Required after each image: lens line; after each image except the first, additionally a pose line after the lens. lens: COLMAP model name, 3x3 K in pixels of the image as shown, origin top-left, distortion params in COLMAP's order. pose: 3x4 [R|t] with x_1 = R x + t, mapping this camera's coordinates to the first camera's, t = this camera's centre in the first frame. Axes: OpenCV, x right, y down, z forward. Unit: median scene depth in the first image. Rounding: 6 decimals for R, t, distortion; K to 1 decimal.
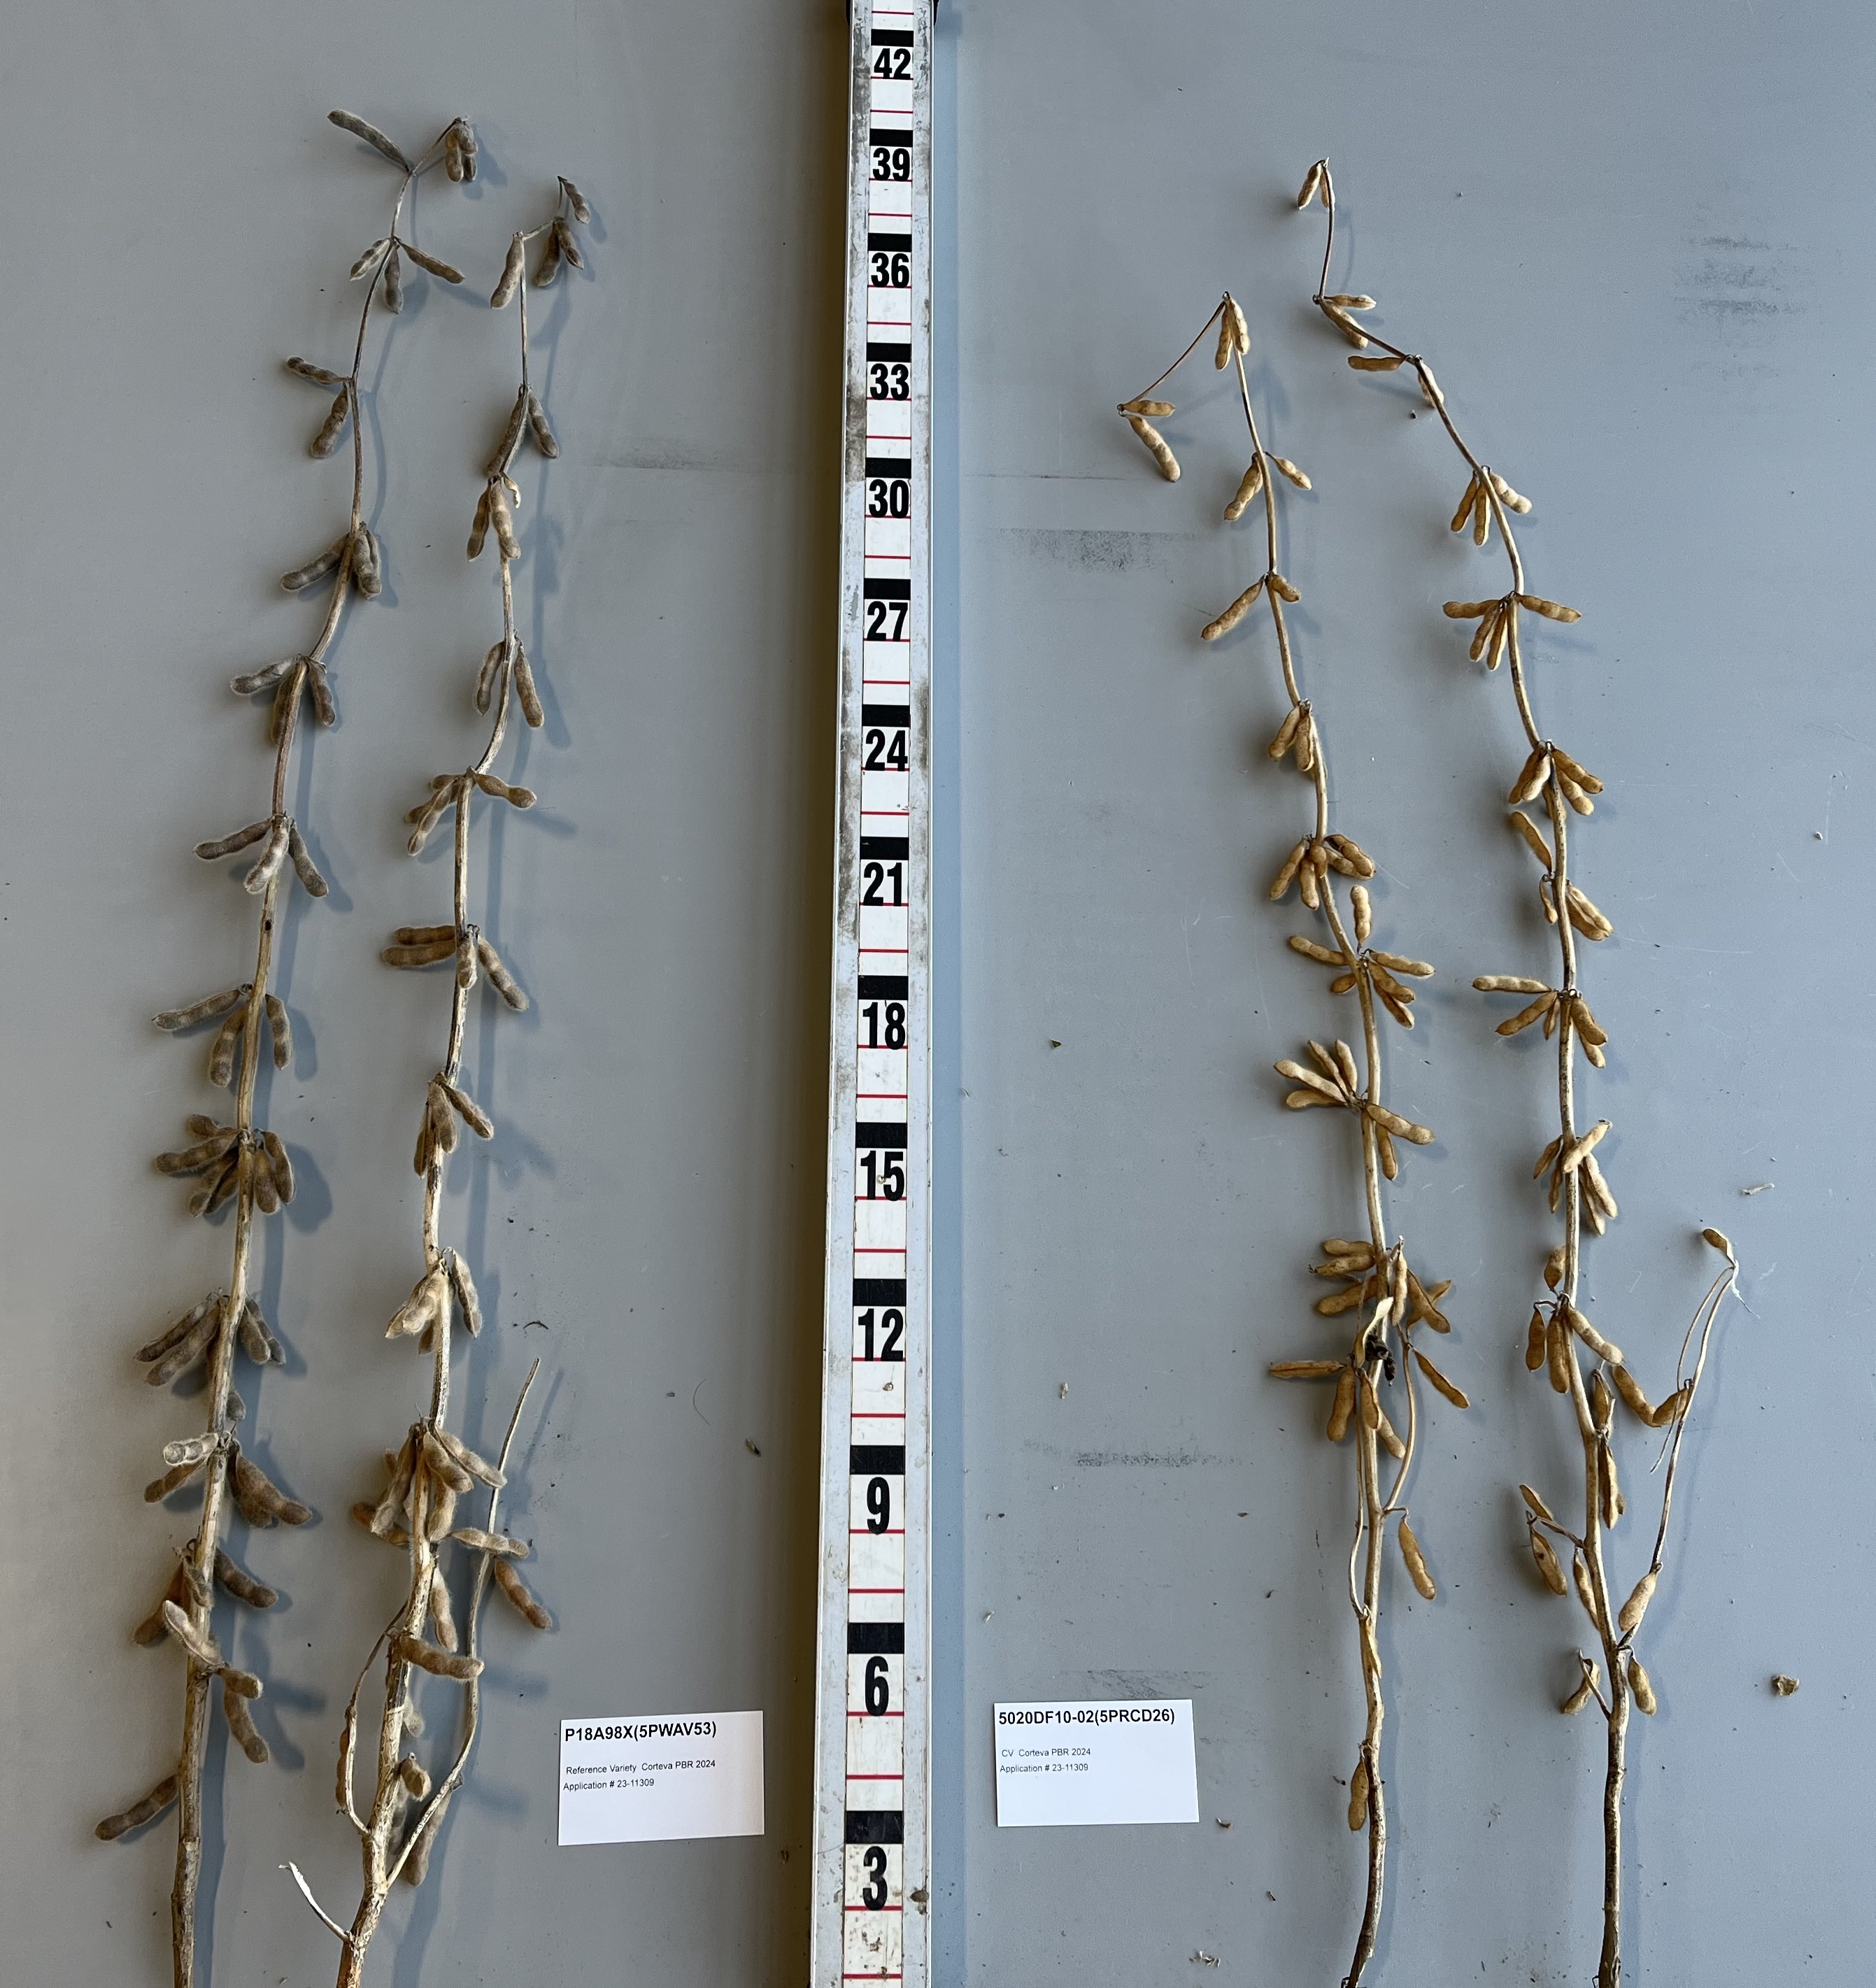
lens RADIAL K [[2055.3, 0, 938.0], [0, 2055.3, 994.0], [0, 0, 1]] dist [0.076512, -0.229071]
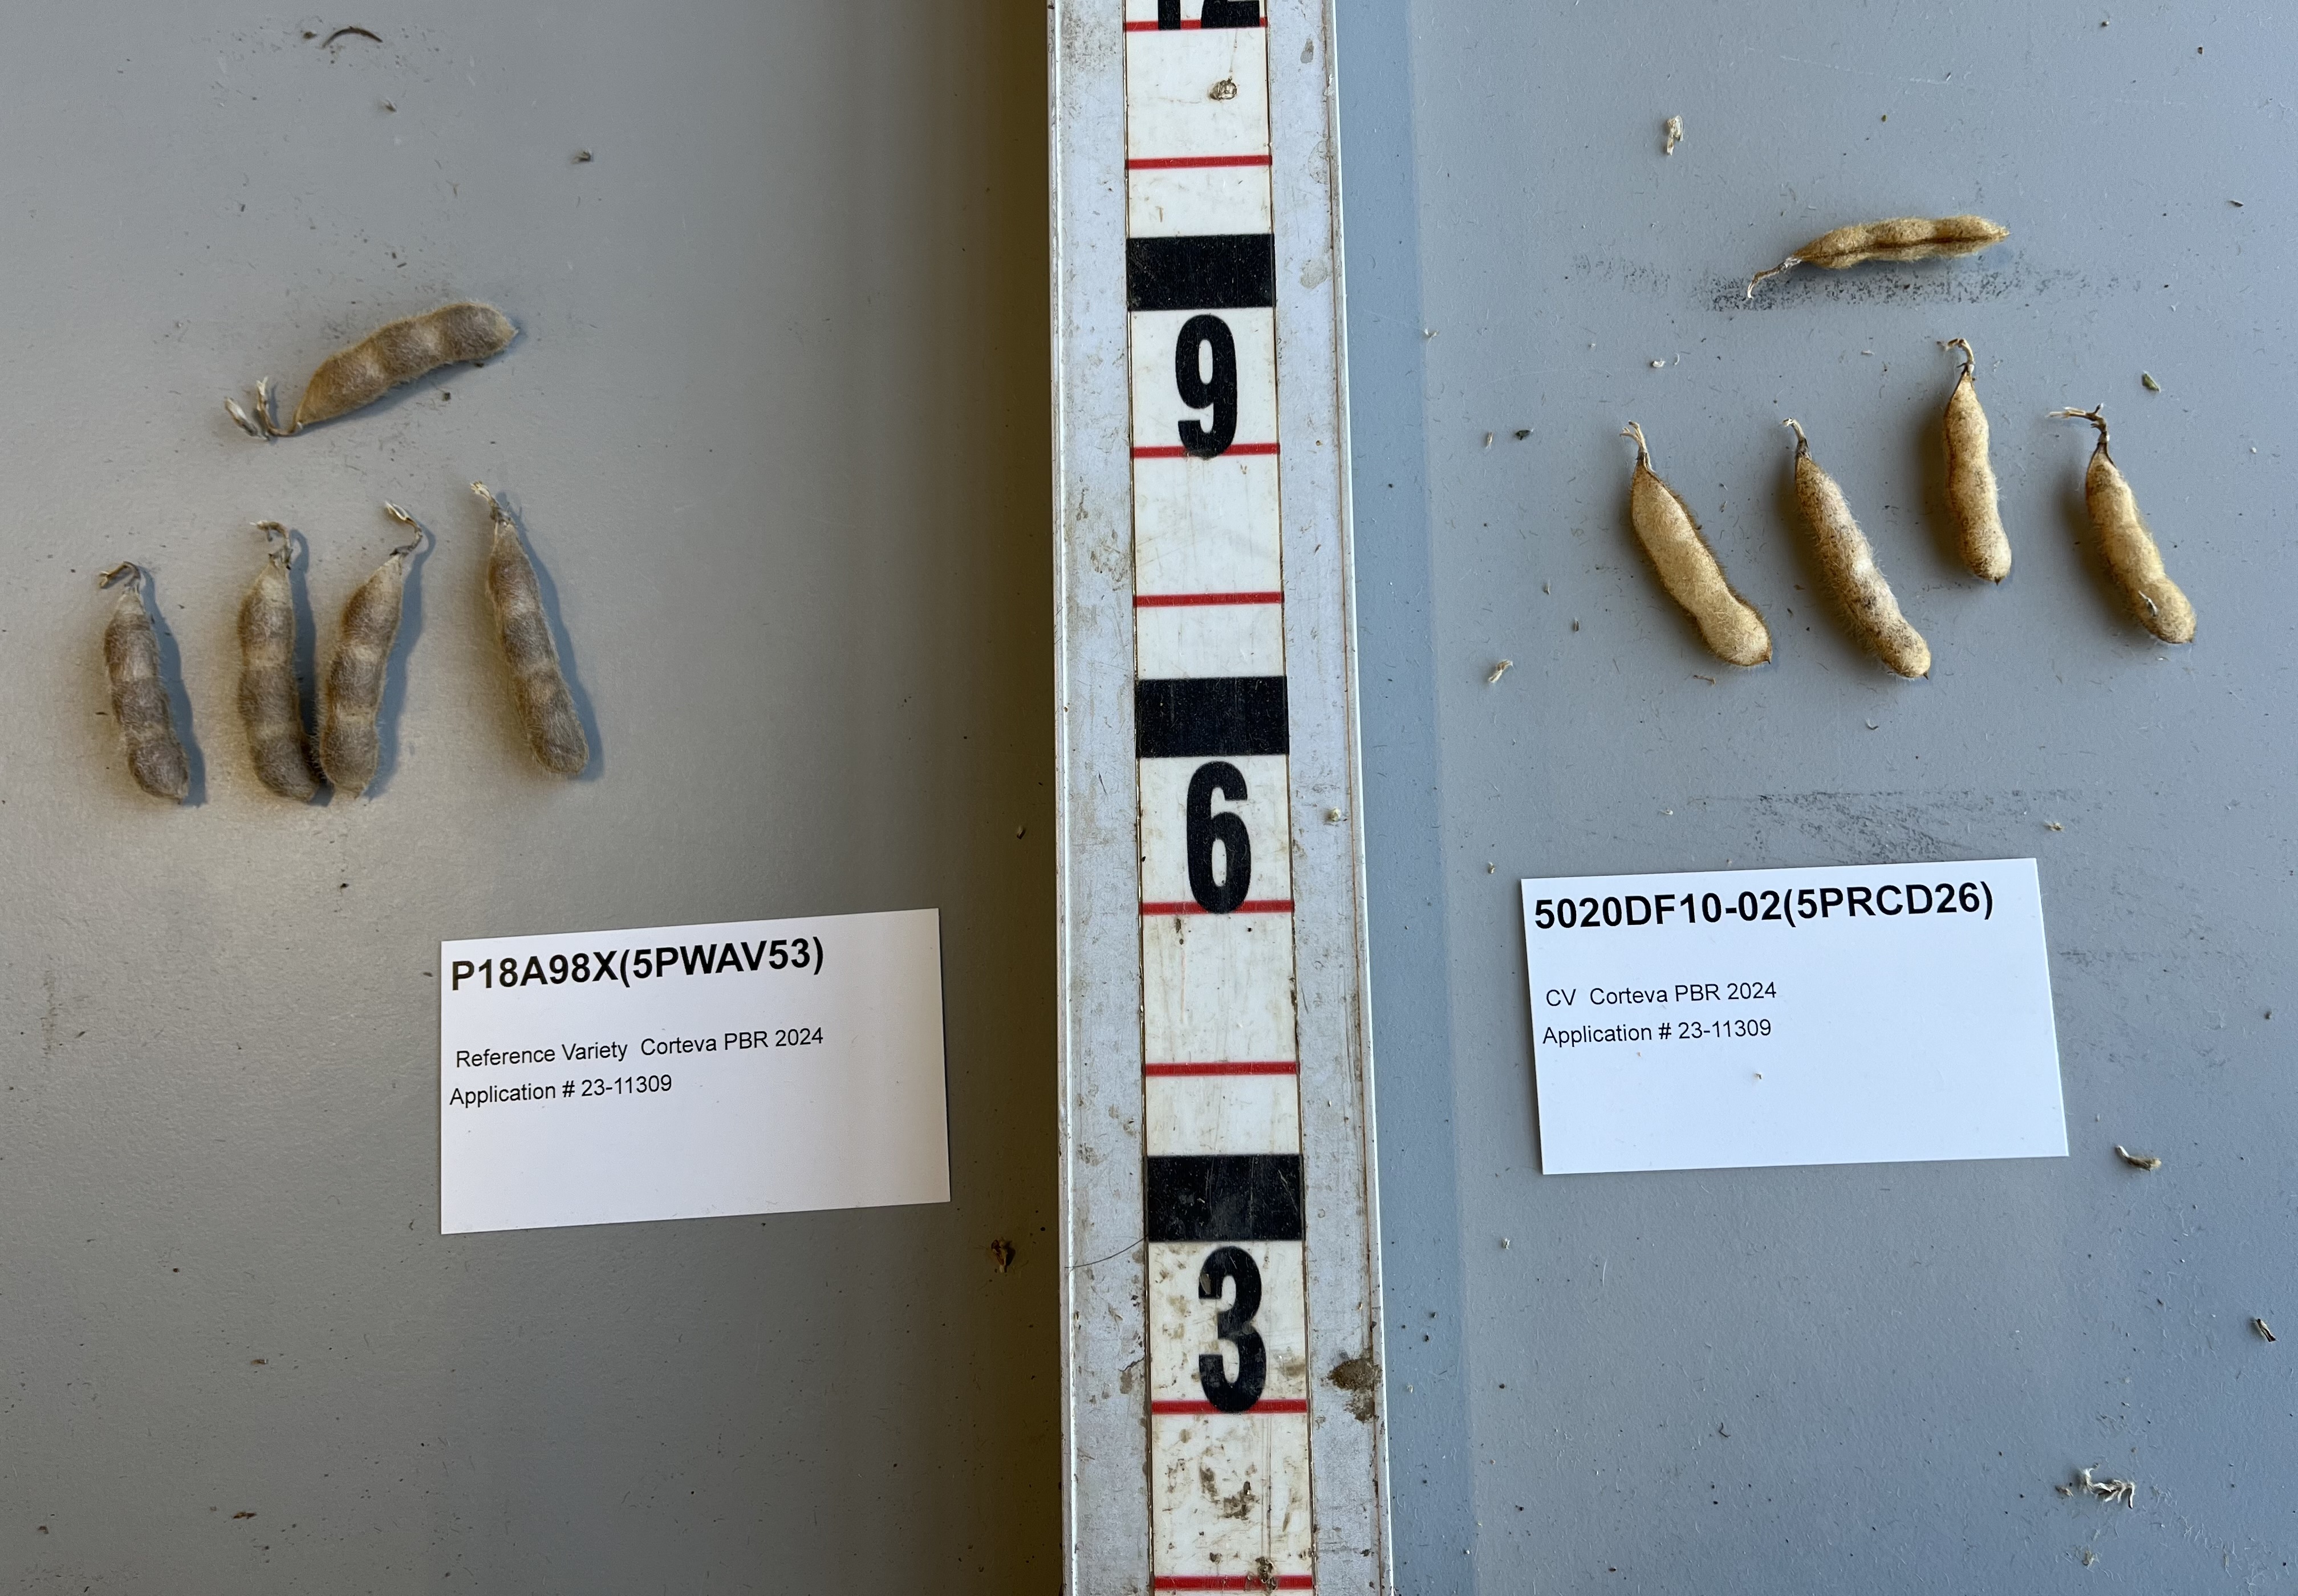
lens RADIAL K [[1478.9, 0, 1149.0], [0, 1478.9, 798.0], [0, 0, 1]] dist [0.037878, -0.073991]
pose [[0.997290, -0.027434, -0.068268, -0.023483], [0.042868, 0.970778, 0.236120, 0.262477], [0.059796, -0.238407, 0.969323, 0.737107]]
